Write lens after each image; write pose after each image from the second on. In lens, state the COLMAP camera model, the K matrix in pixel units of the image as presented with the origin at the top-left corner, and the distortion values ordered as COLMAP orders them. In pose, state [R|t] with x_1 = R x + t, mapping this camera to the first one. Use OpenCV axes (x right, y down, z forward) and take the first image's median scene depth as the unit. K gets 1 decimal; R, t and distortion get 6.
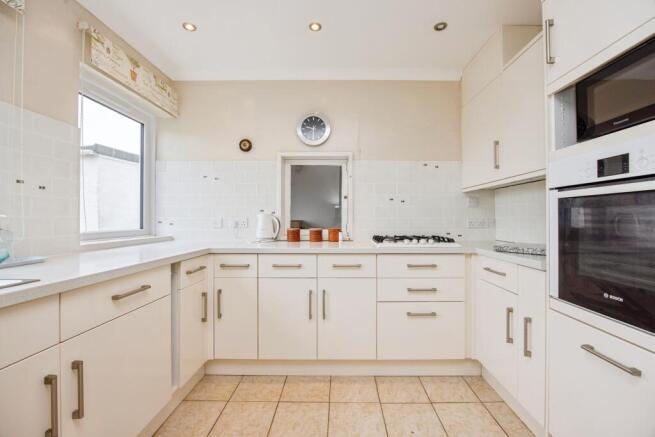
lens RADIAL K [[282.8, 0, 327.5], [0, 282.8, 218.5], [0, 0, 1]] dist [-0.015187, -0.000007]
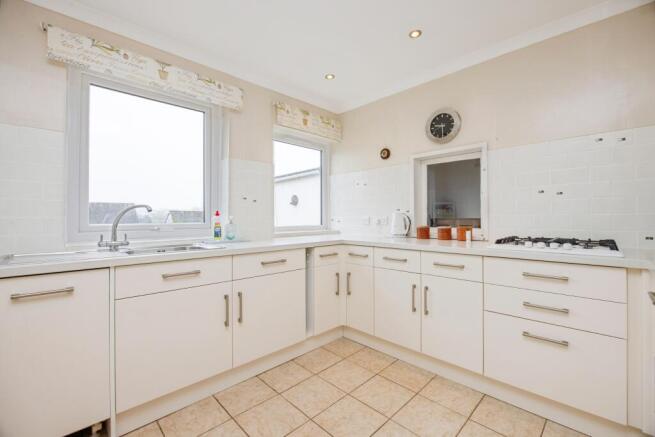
lens RADIAL K [[276.9, 0, 328.0], [0, 276.9, 215.8], [0, 0, 1]] dist [-0.000193, 0.000024]
pose [[0.710464, -0.009296, -0.703672, 0.439203], [0.007068, 0.999957, -0.006074, 0.000522], [0.703698, -0.000659, 0.710499, 0.035302]]
